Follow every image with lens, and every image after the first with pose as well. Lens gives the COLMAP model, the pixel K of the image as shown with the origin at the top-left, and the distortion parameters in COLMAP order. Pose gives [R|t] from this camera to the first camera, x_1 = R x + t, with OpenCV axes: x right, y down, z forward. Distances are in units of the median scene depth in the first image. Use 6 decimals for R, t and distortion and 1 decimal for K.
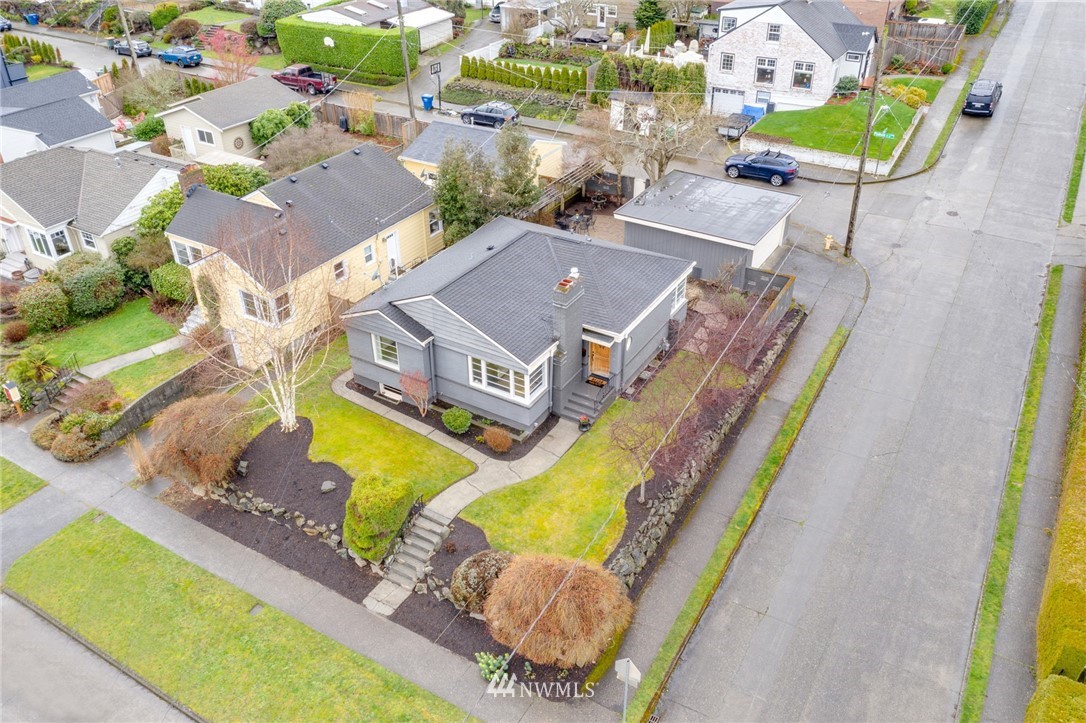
lens RADIAL K [[845.4, 0, 543.0], [0, 845.4, 361.5], [0, 0, 1]] dist [-0.008138, 0.001227]
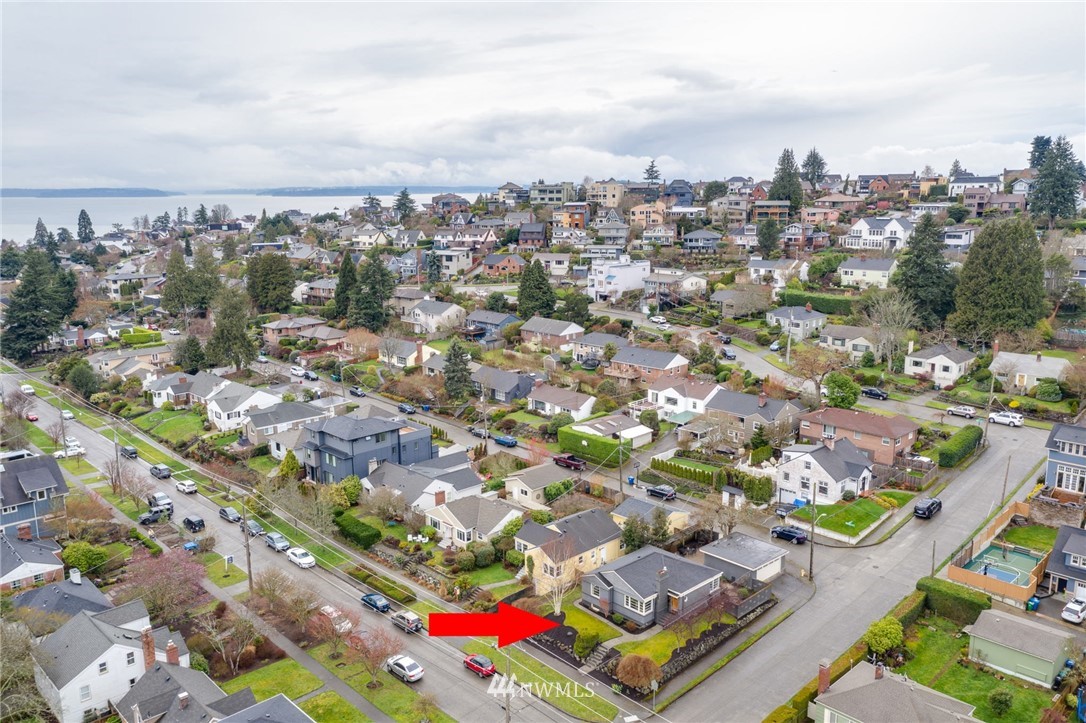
lens RADIAL K [[845.4, 0, 543.0], [0, 845.4, 361.5], [0, 0, 1]] dist [-0.008138, 0.001227]
pose [[0.962450, 0.049792, -0.266852, 0.277101], [-0.143444, 0.927863, -0.344230, 0.215188], [0.230463, 0.369582, 0.900164, -1.429580]]
